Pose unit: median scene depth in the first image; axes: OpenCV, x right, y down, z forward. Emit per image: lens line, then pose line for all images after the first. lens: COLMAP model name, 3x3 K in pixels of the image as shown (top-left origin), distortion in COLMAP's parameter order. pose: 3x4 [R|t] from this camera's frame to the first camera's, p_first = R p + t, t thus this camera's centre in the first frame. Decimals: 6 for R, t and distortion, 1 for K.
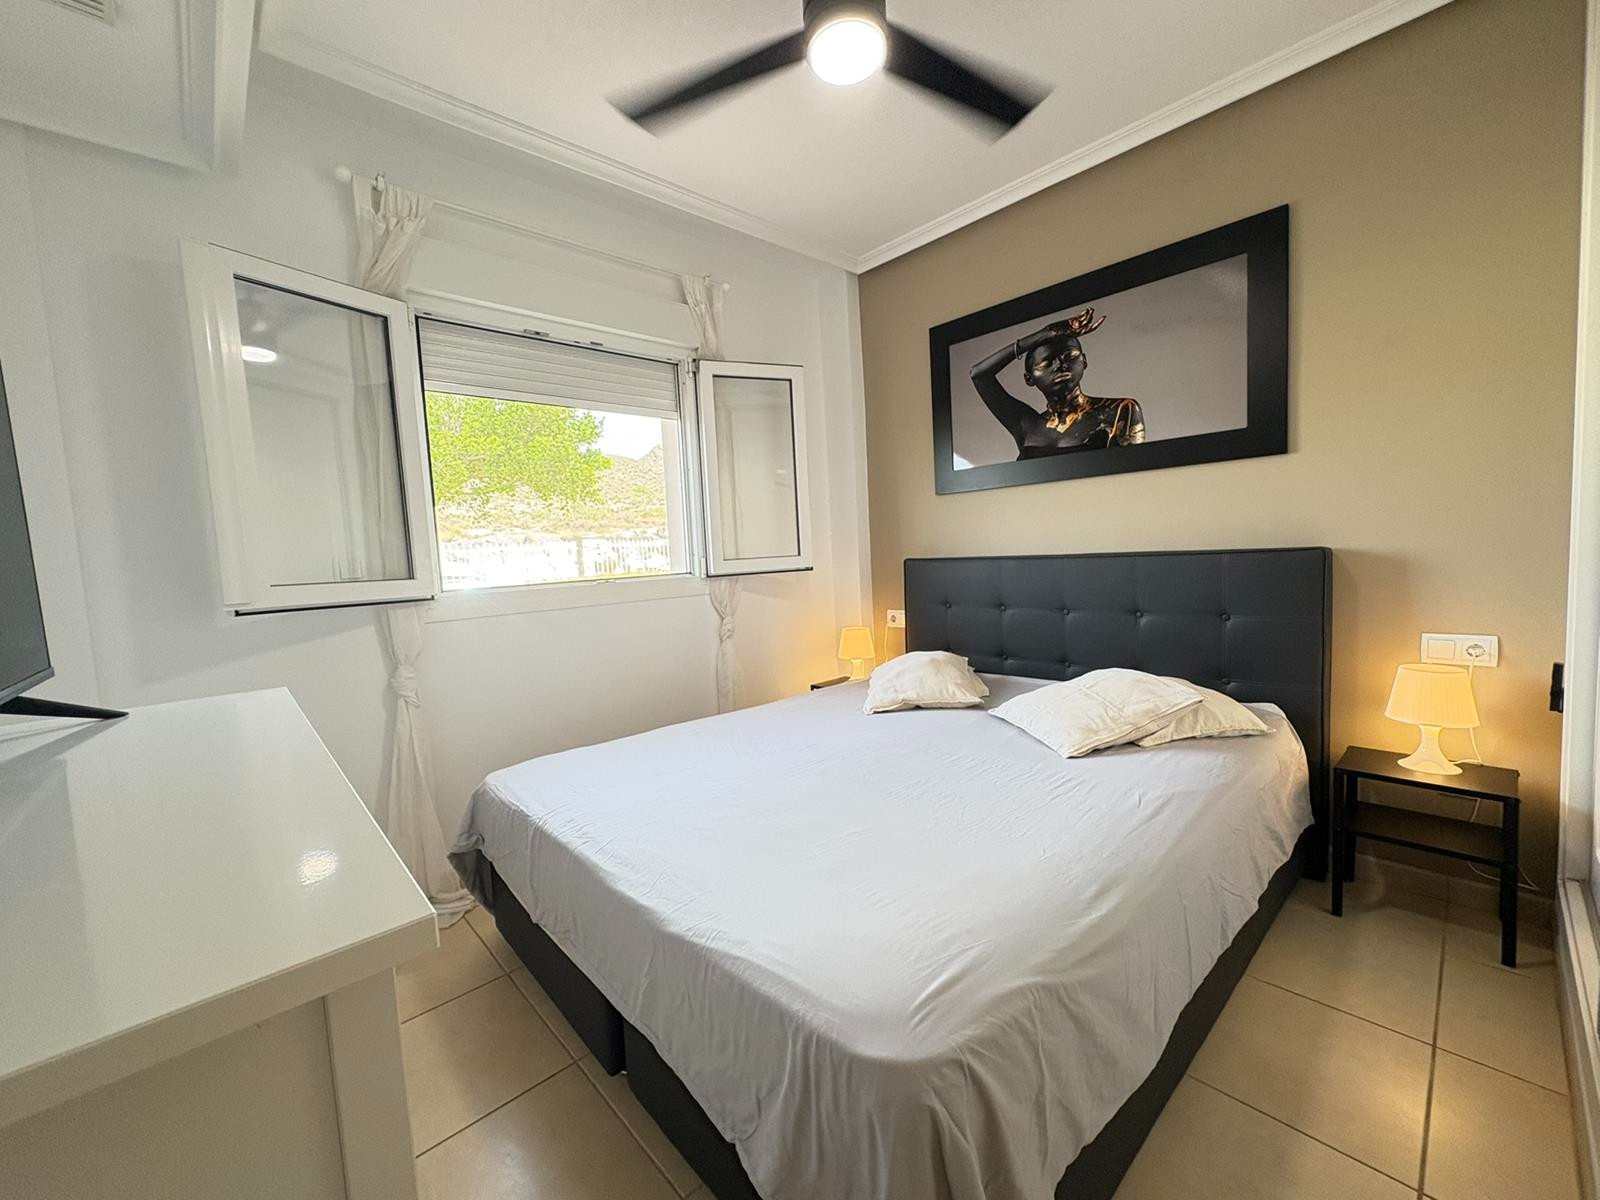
lens RADIAL K [[639.1, 0, 801.0], [0, 639.1, 604.5], [0, 0, 1]] dist [-0.001192, -0.000075]
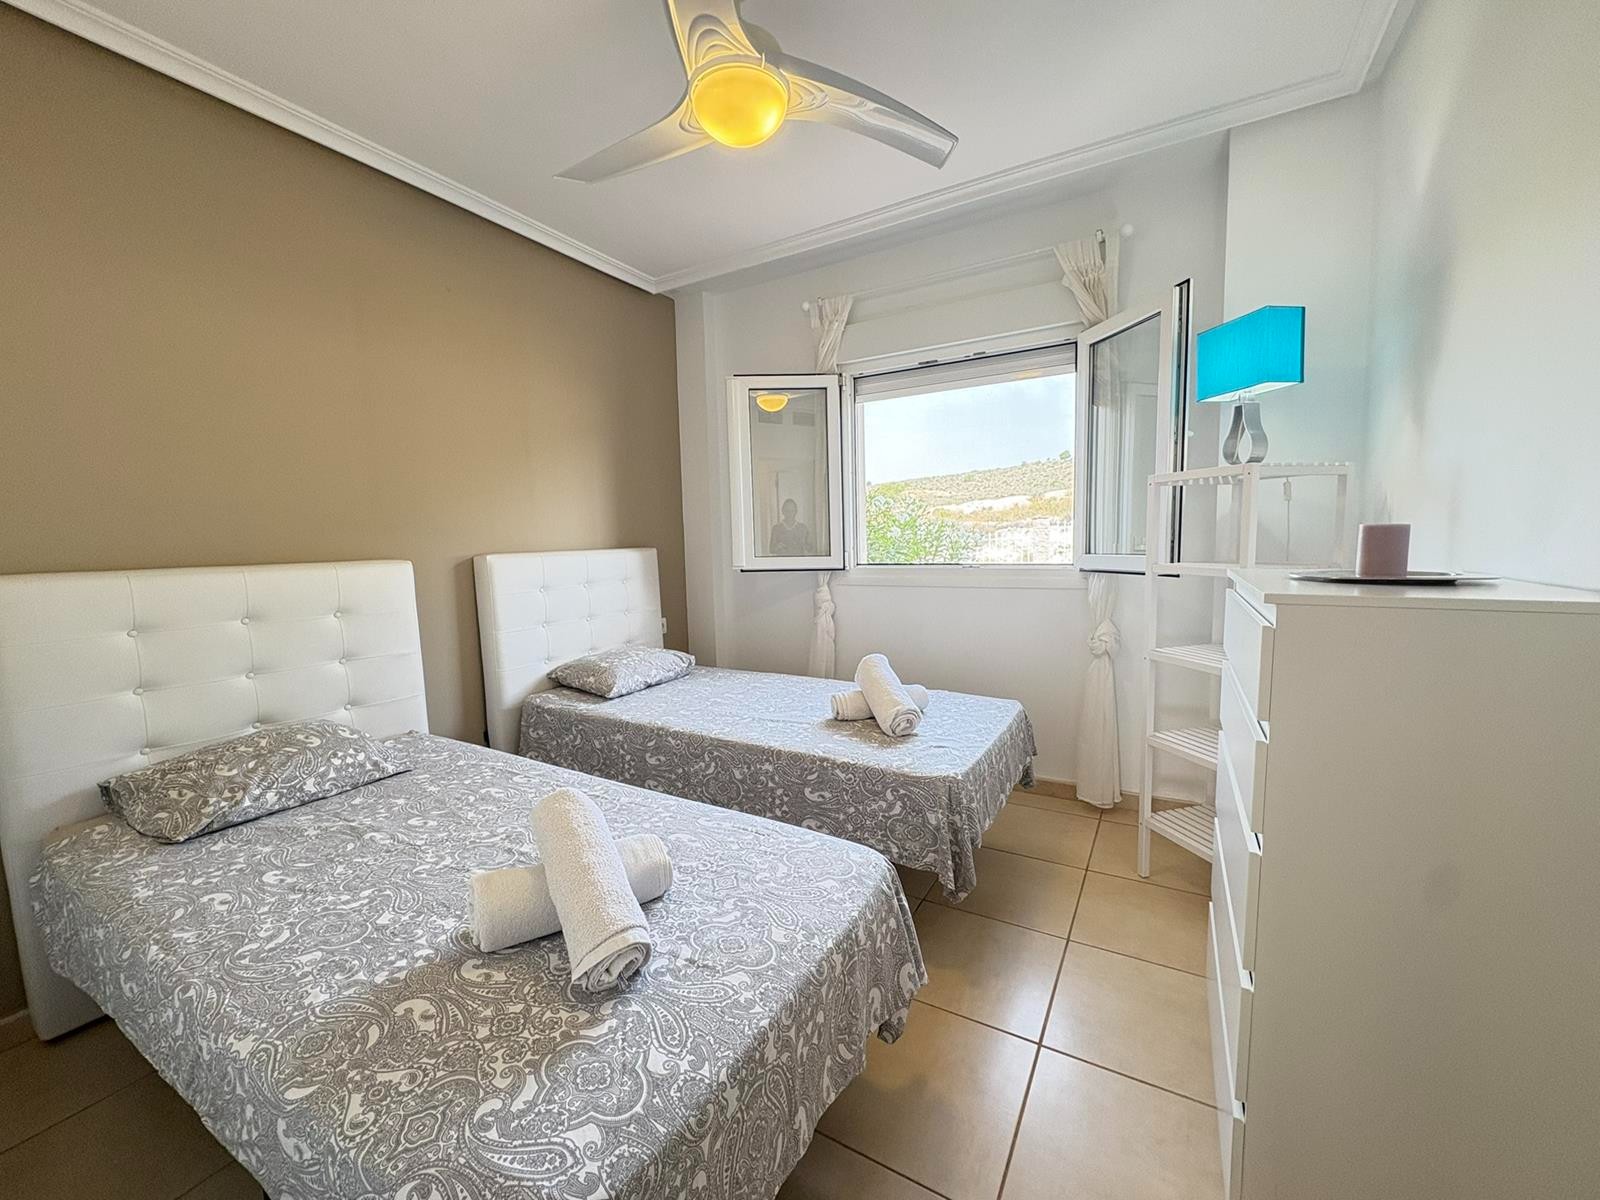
lens RADIAL K [[639.1, 0, 801.6], [0, 639.1, 597.7], [0, 0, 1]] dist [-0.001192, -0.000075]
pose [[0.300862, 0.148810, -0.941986, 0.841345], [-0.060081, 0.988746, 0.137007, -0.147561], [0.951773, 0.015375, 0.306417, 0.450830]]
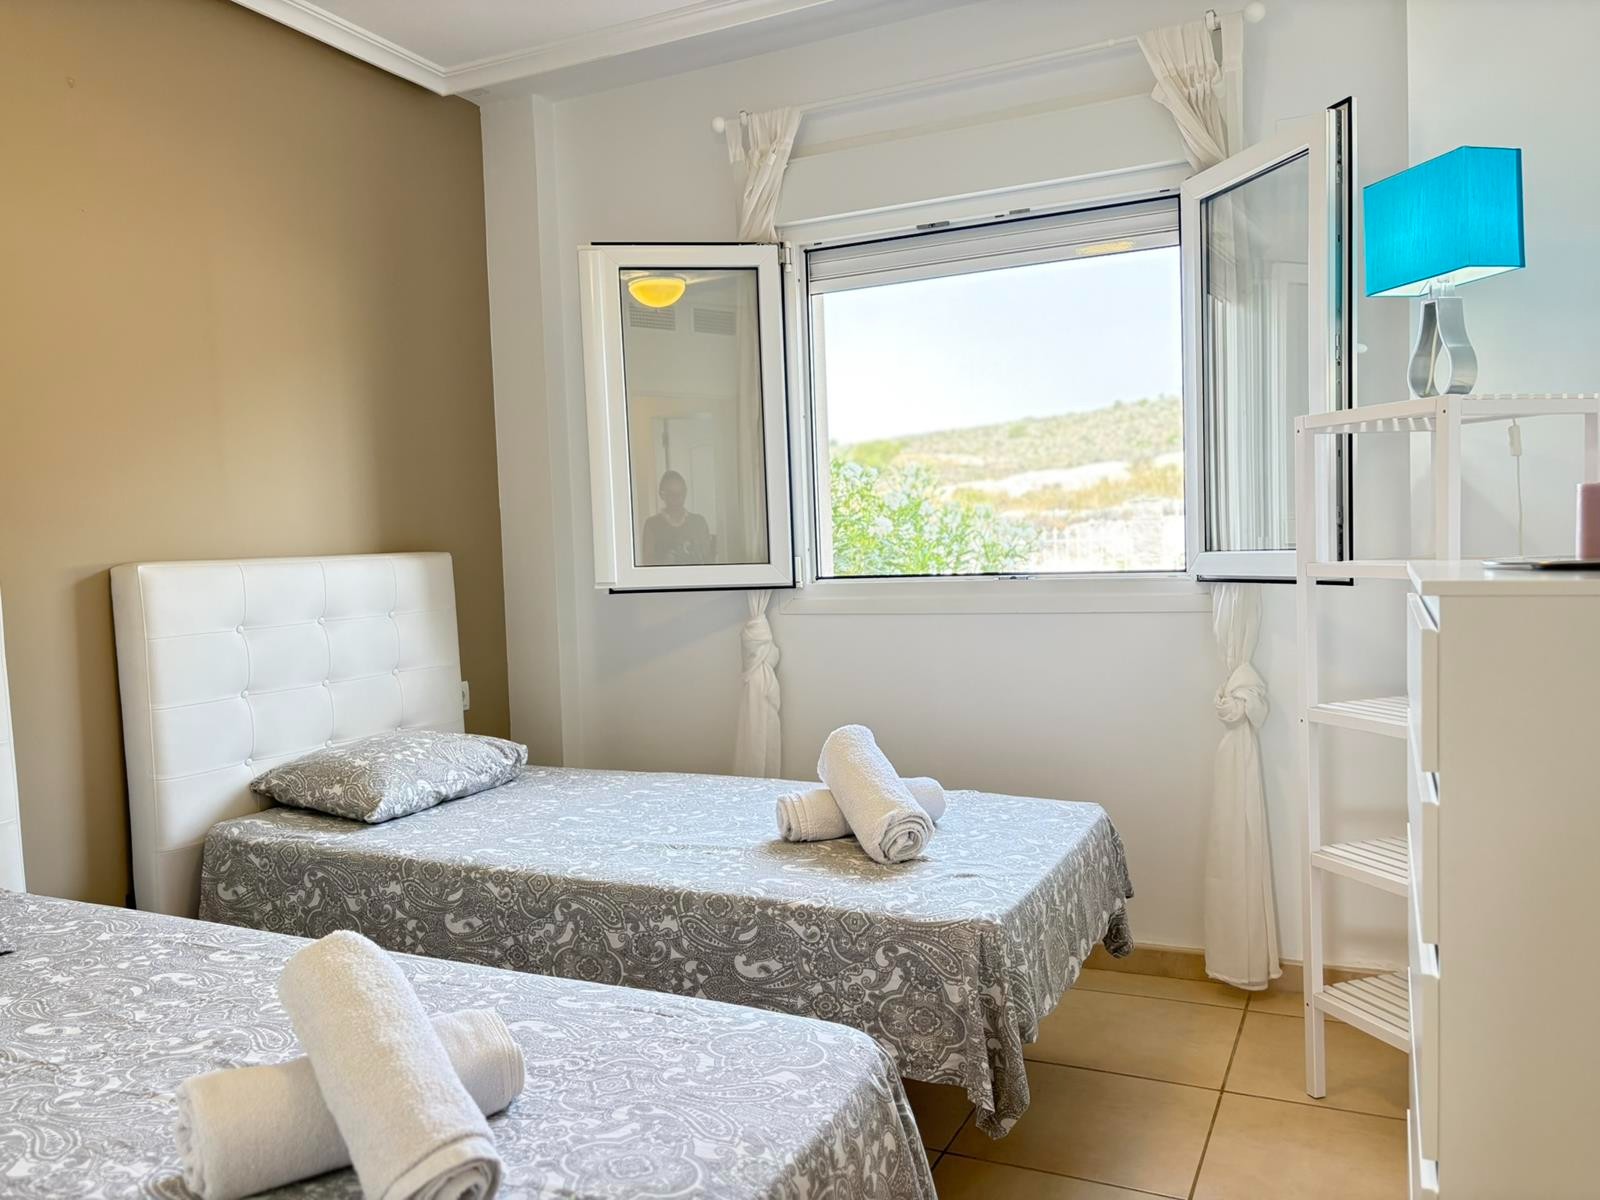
lens RADIAL K [[1214.4, 0, 810.6], [0, 1214.4, 599.4], [0, 0, 1]] dist [0.052333, -0.060019]
pose [[0.380431, 0.098532, -0.919545, 0.939412], [-0.053796, 0.994982, 0.084359, -0.133152], [0.923243, 0.017375, 0.383823, 0.406775]]
